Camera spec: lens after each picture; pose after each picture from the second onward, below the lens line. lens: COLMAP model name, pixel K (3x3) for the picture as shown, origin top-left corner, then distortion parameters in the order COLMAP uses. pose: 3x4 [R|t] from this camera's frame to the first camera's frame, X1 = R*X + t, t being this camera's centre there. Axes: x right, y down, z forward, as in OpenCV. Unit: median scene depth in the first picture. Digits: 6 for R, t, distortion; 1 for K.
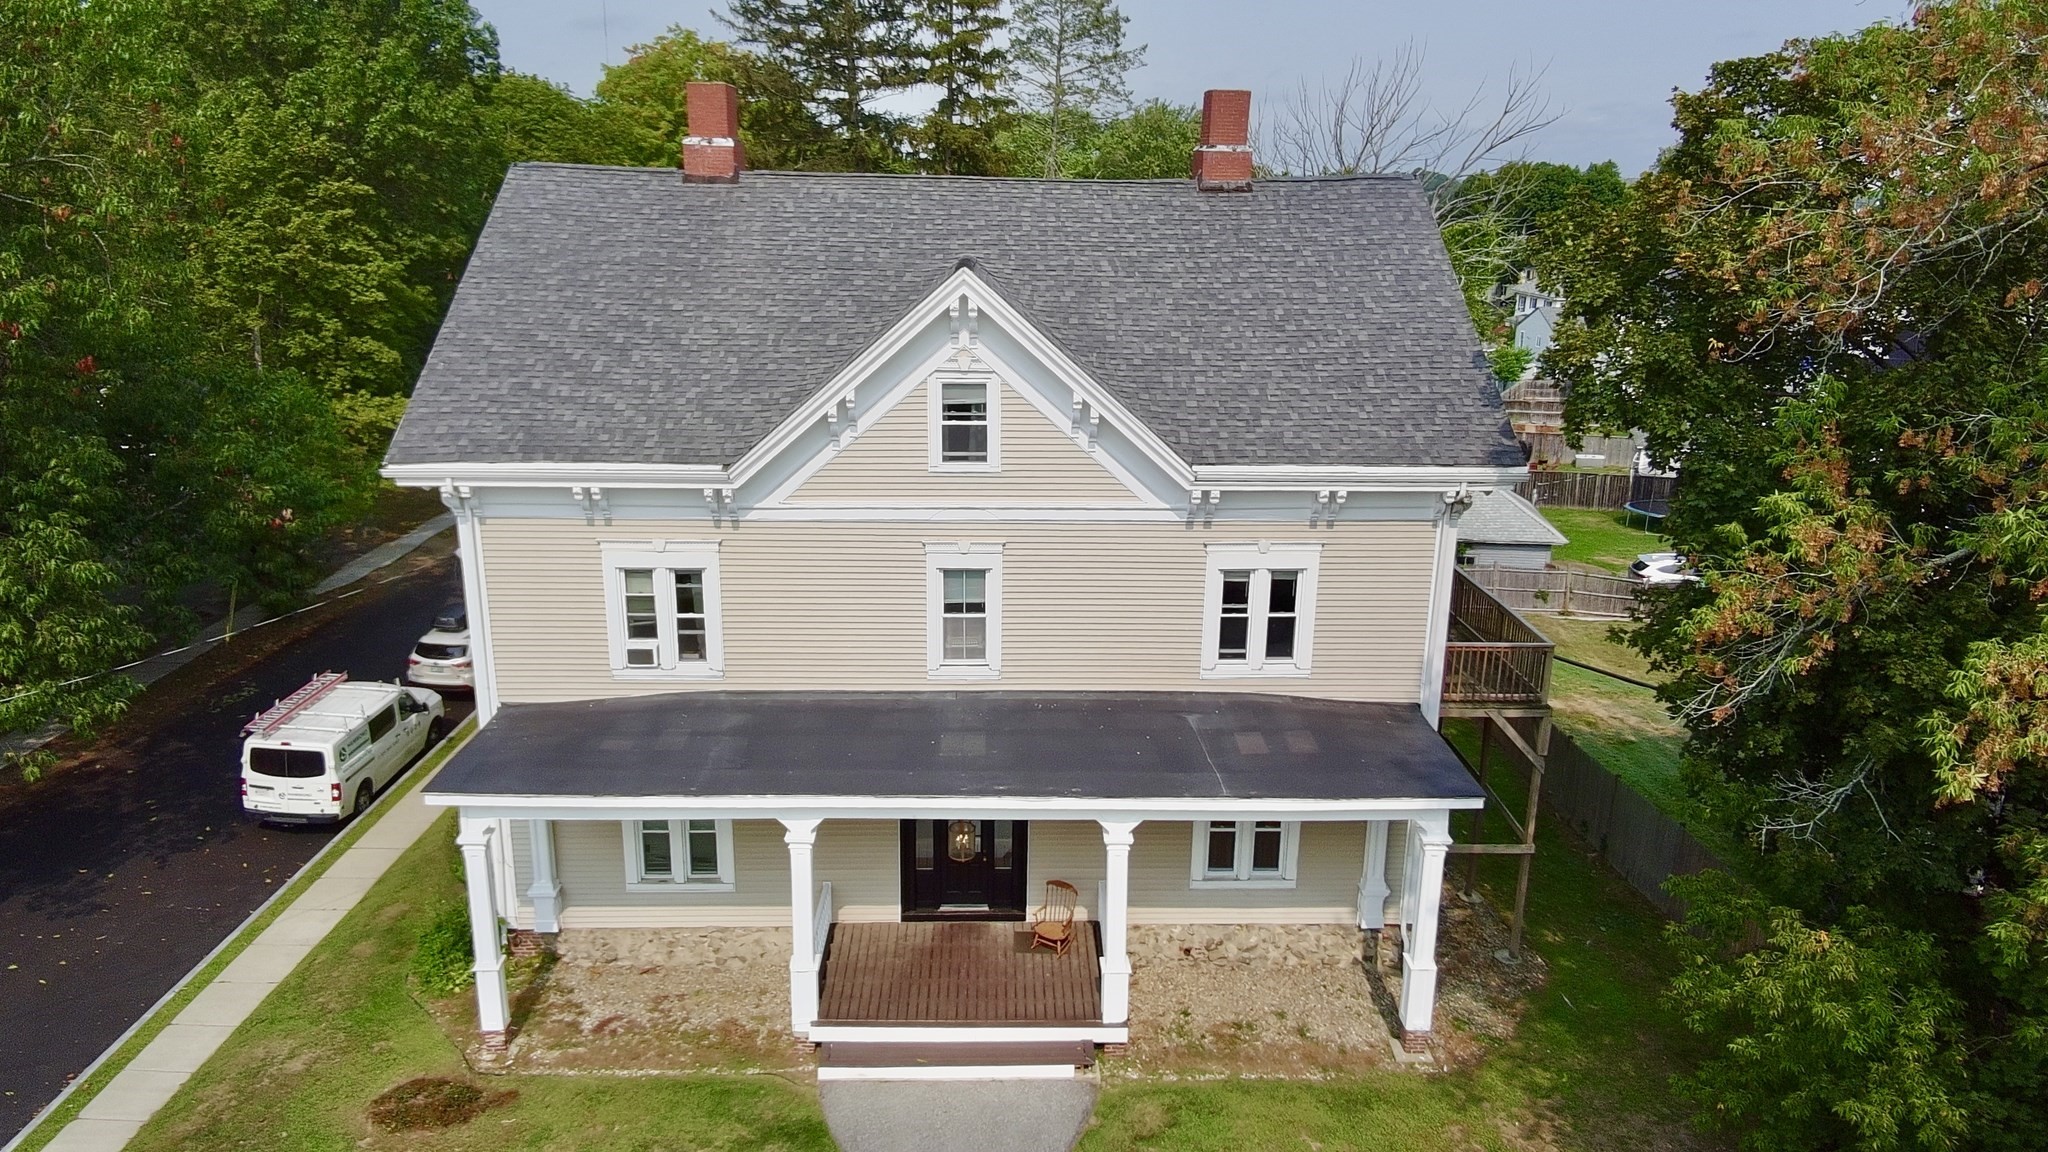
lens RADIAL K [[1351.6, 0, 1022.4], [0, 1351.6, 610.0], [0, 0, 1]] dist [0.070027, -0.154303]
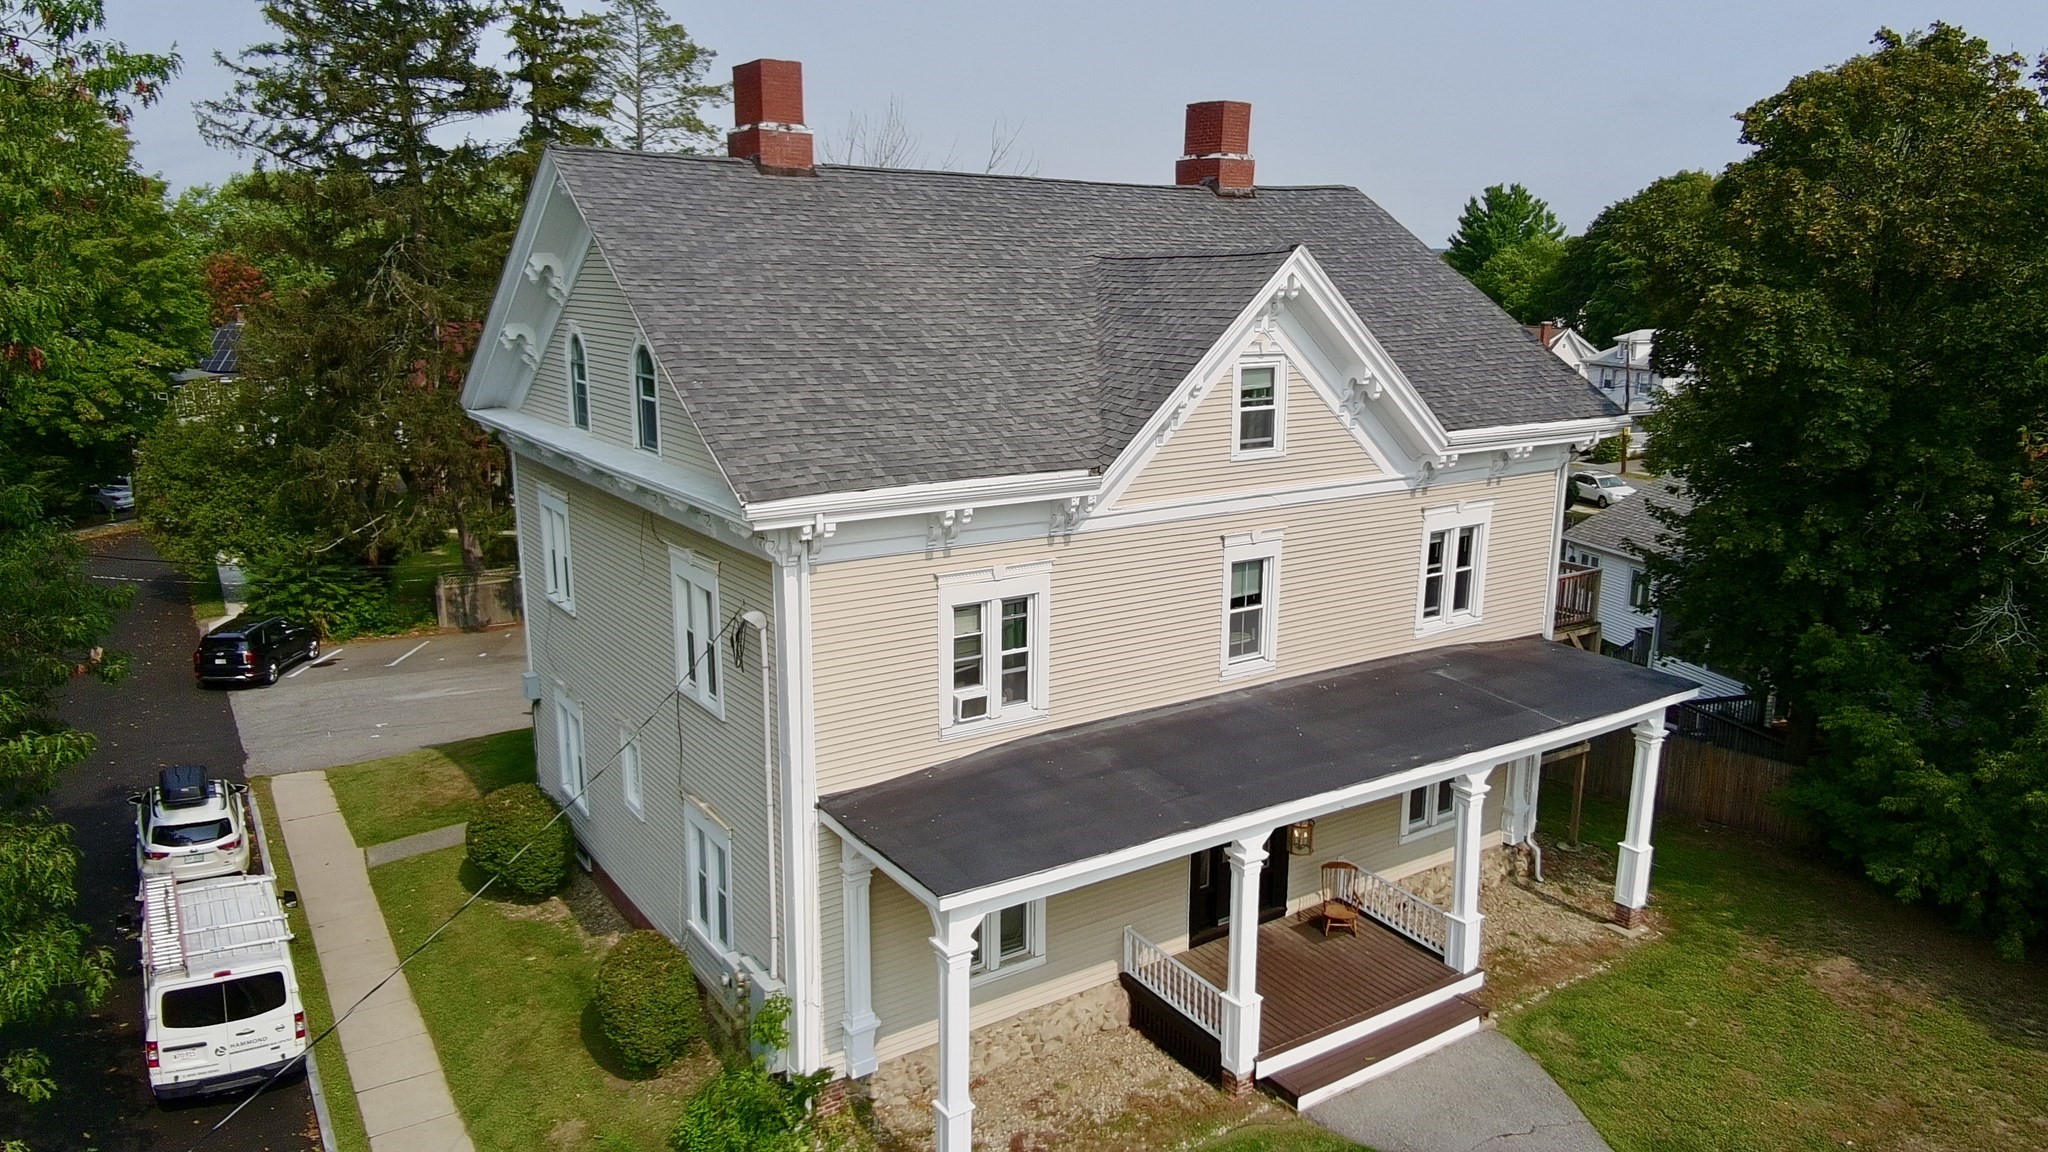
lens RADIAL K [[1351.6, 0, 1022.4], [0, 1351.6, 610.0], [0, 0, 1]] dist [0.070027, -0.154303]
pose [[0.845843, -0.137892, 0.515302, -0.684075], [0.164996, 0.986270, -0.006913, -0.015138], [-0.507274, 0.090870, 0.856981, 0.249459]]
